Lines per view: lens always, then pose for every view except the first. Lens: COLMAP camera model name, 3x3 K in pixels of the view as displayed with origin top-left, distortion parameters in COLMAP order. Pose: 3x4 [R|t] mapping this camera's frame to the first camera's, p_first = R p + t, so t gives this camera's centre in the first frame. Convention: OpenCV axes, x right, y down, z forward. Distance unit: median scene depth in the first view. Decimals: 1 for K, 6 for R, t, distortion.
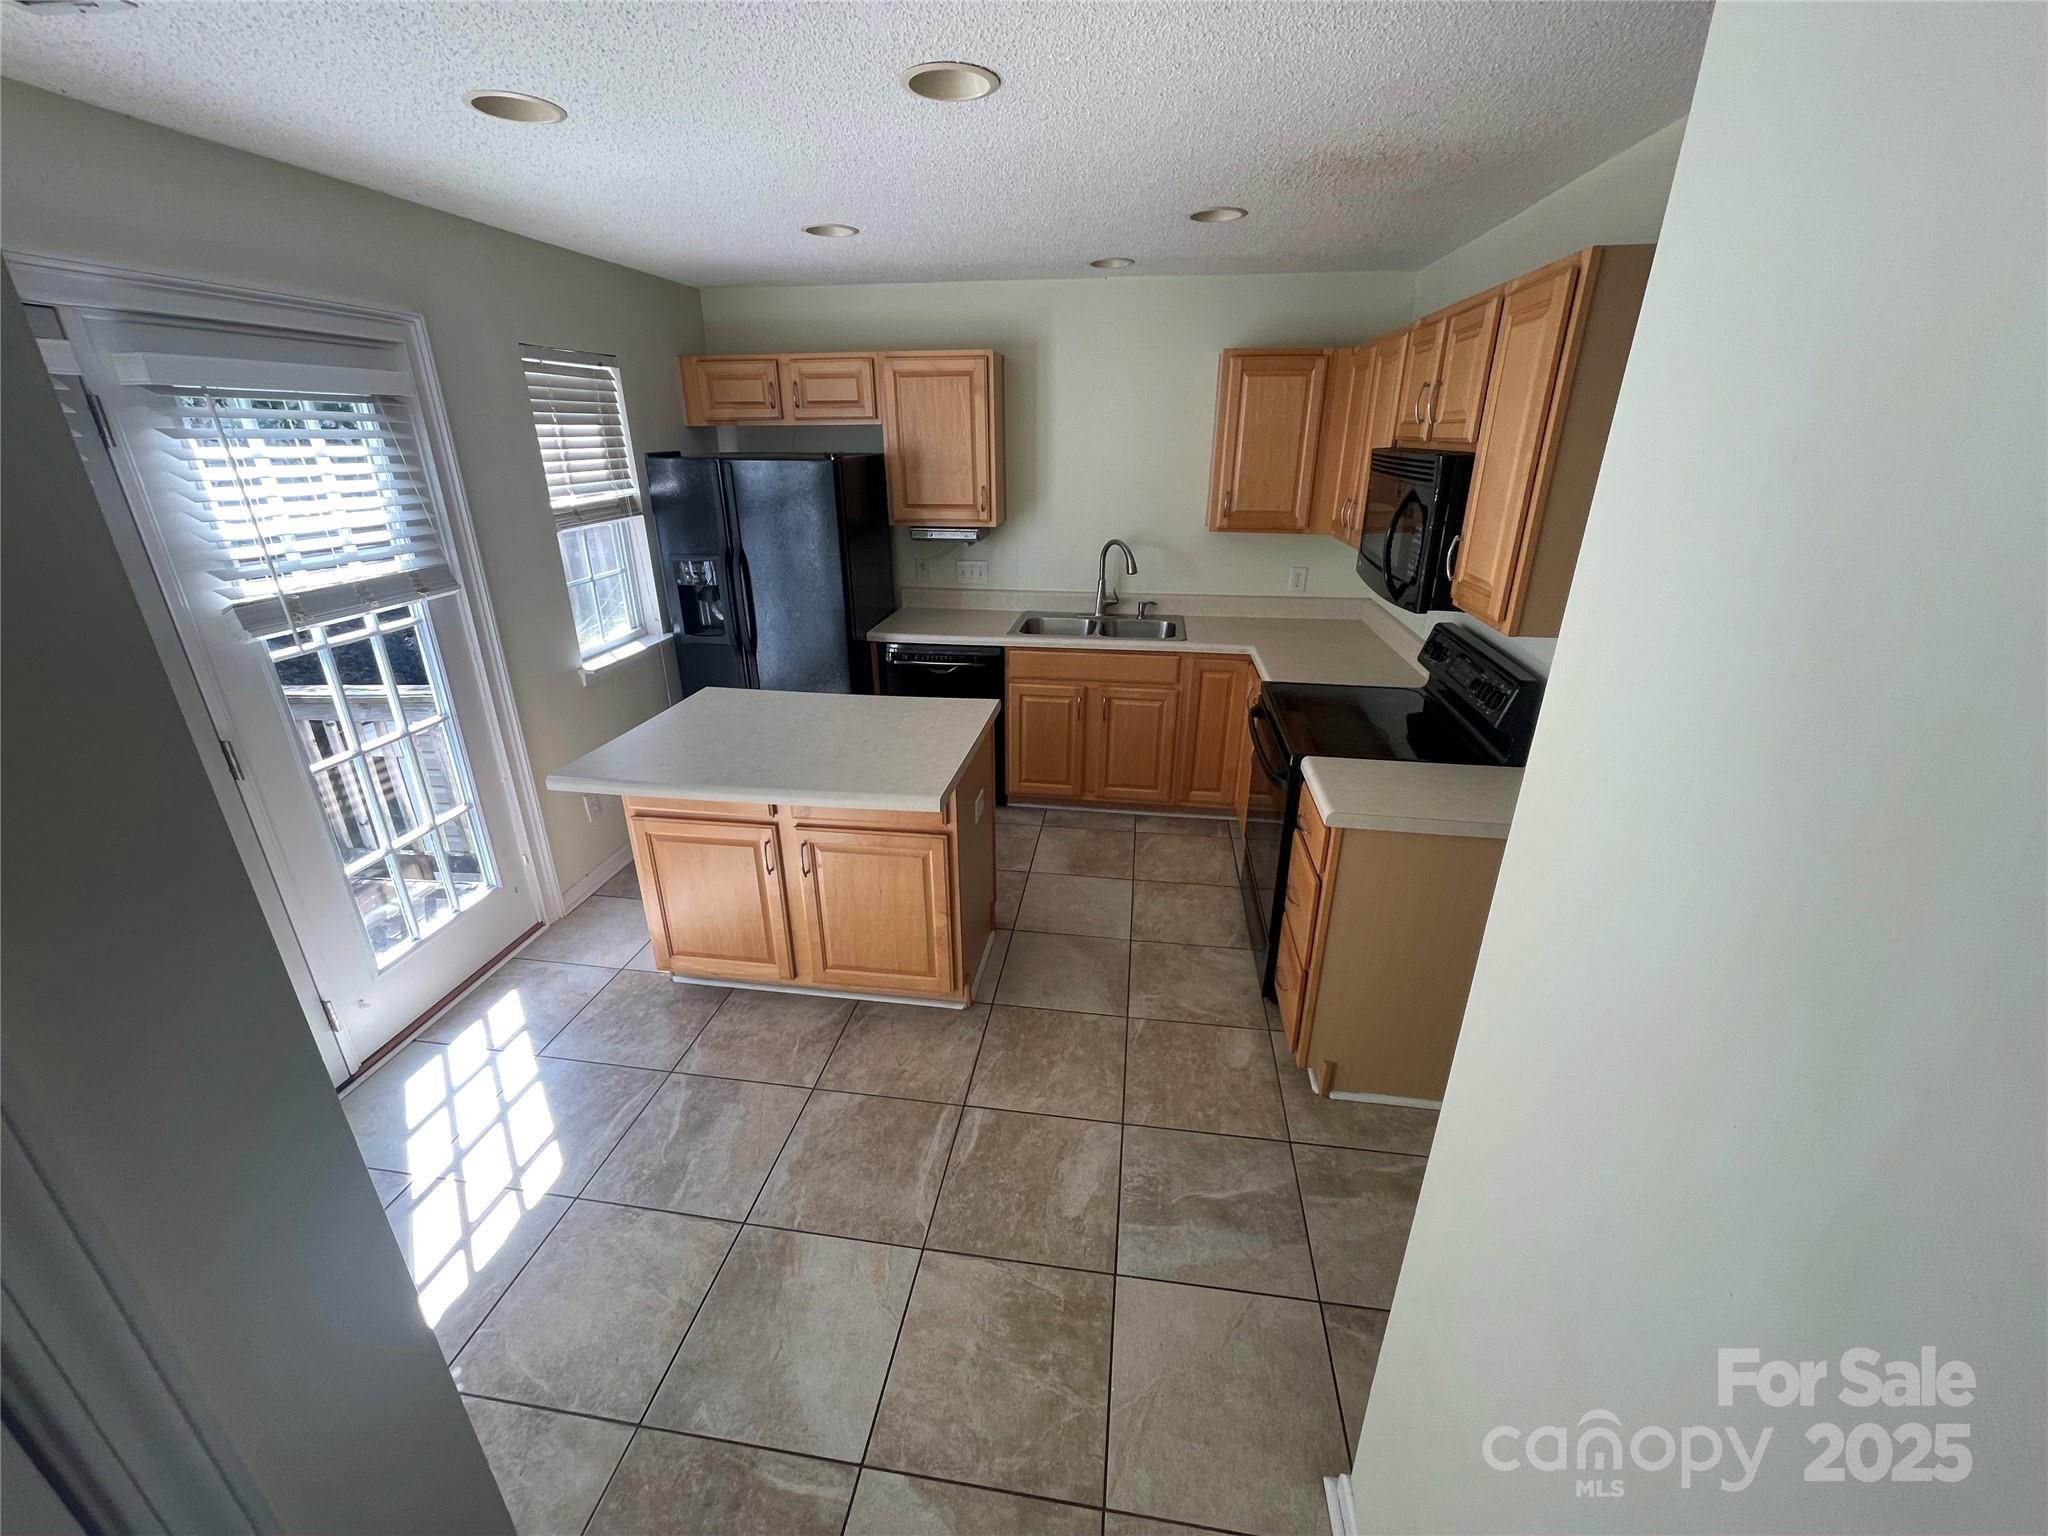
lens RADIAL K [[830.7, 0, 1015.6], [0, 830.7, 765.3], [0, 0, 1]] dist [-0.001826, 0.000628]
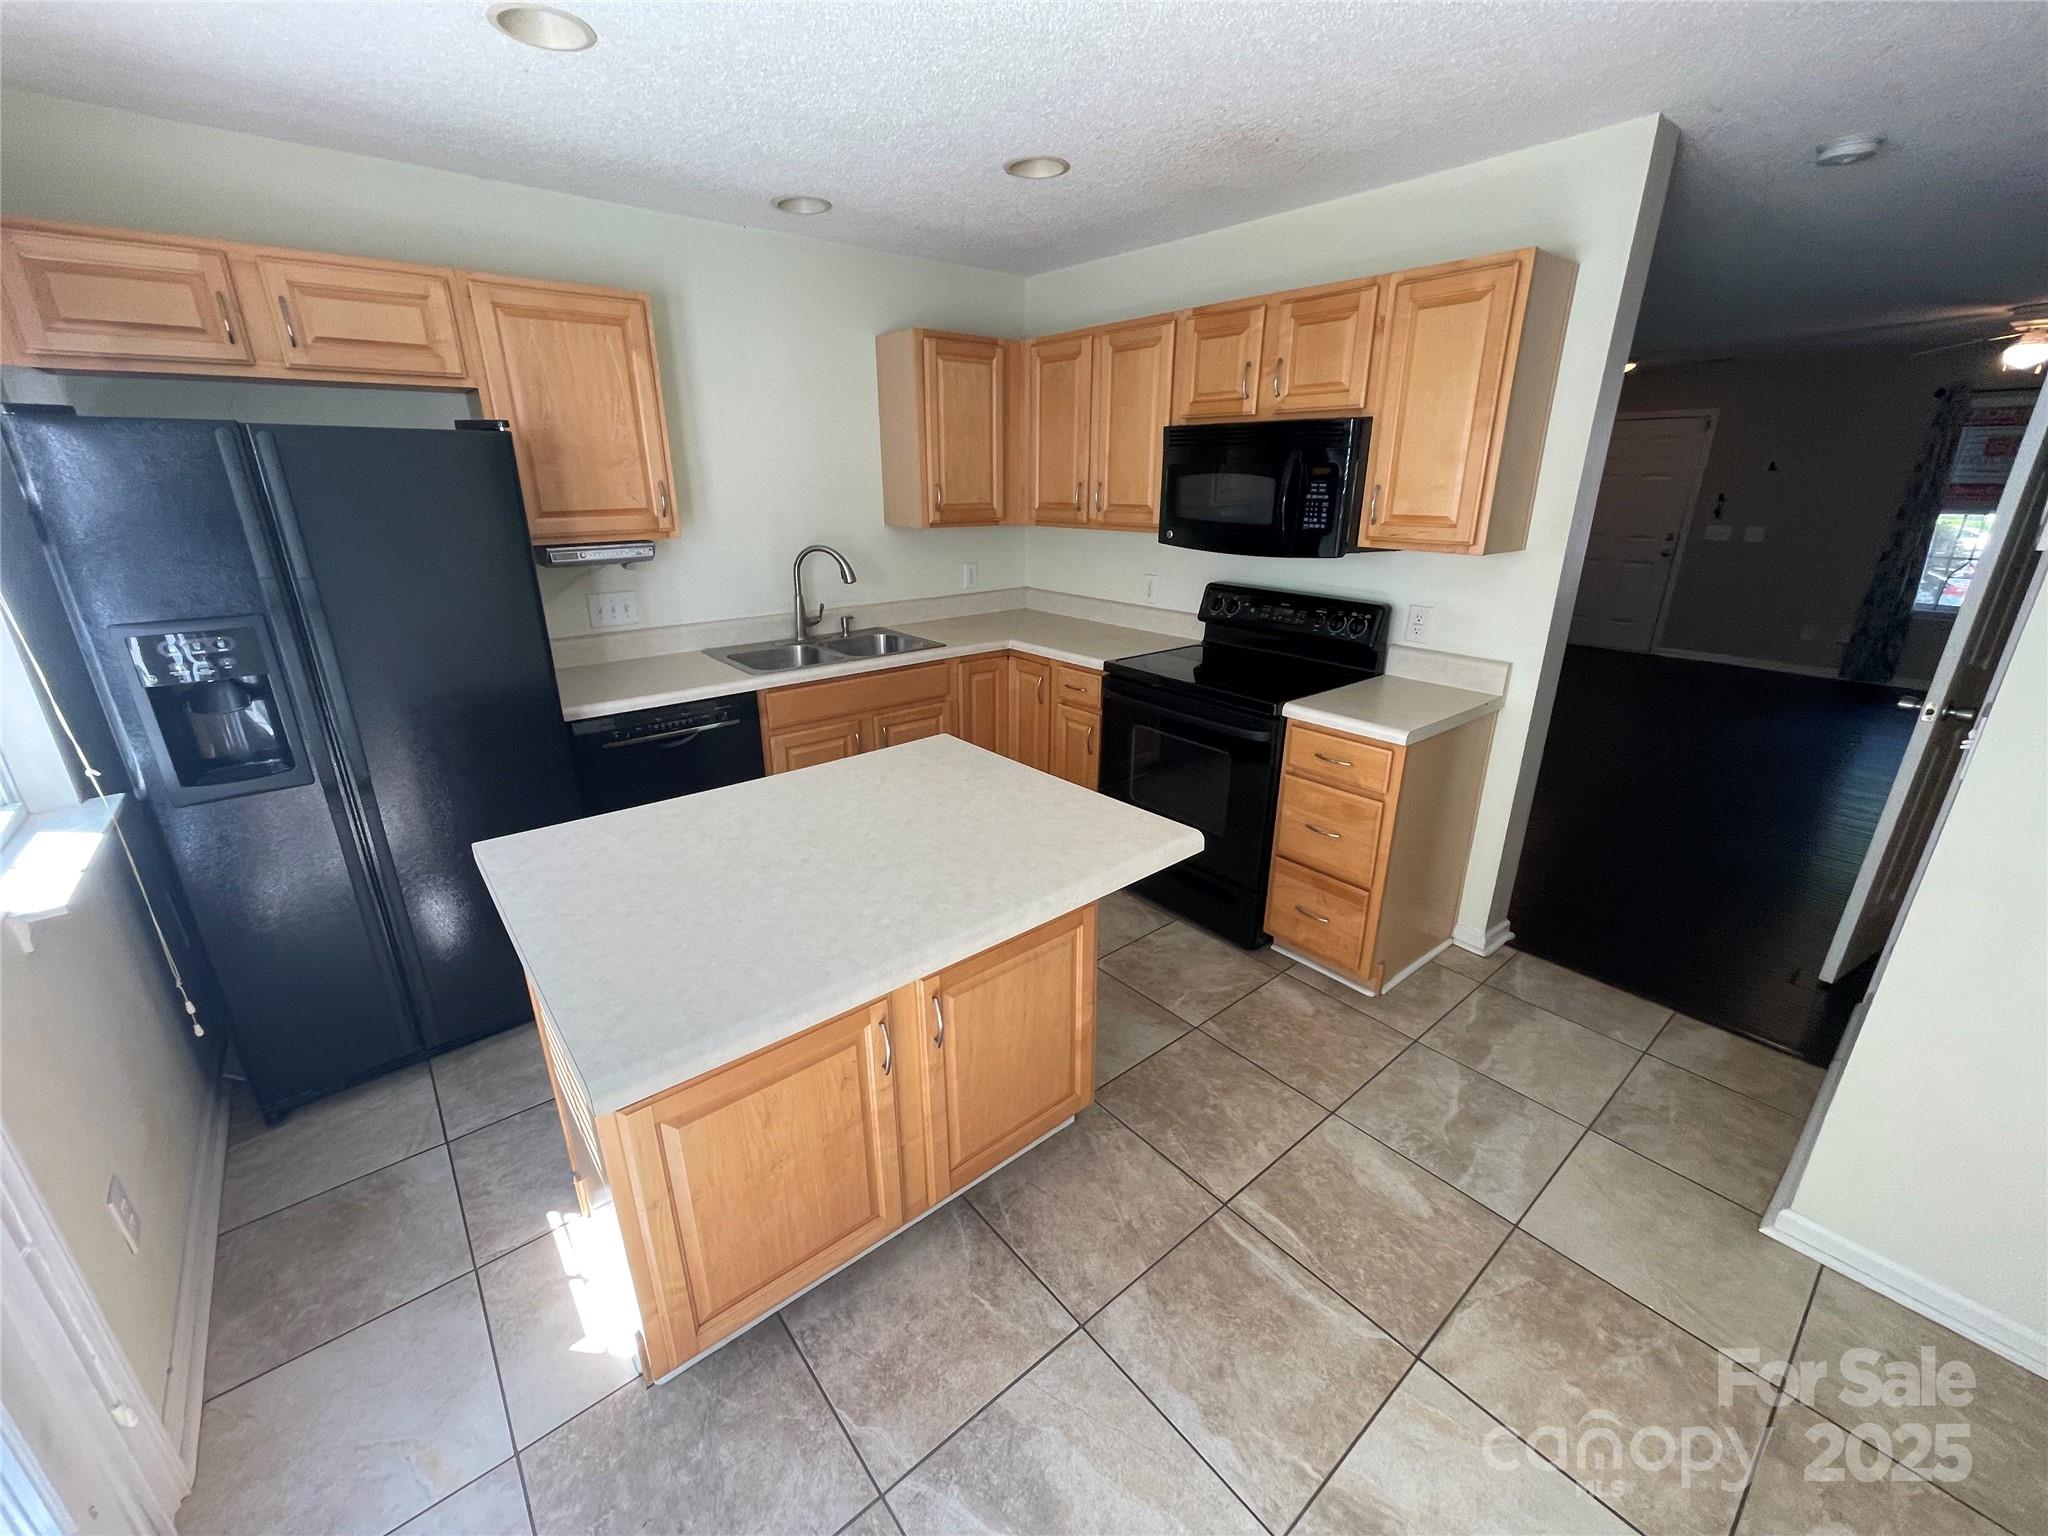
lens RADIAL K [[830.7, 0, 1020.4], [0, 830.7, 768.3], [0, 0, 1]] dist [-0.001826, 0.000628]
pose [[0.665248, -0.249569, 0.703677, -0.569874], [0.279917, 0.957104, 0.074820, -0.093386], [-0.692165, 0.147197, 0.706570, 0.446380]]
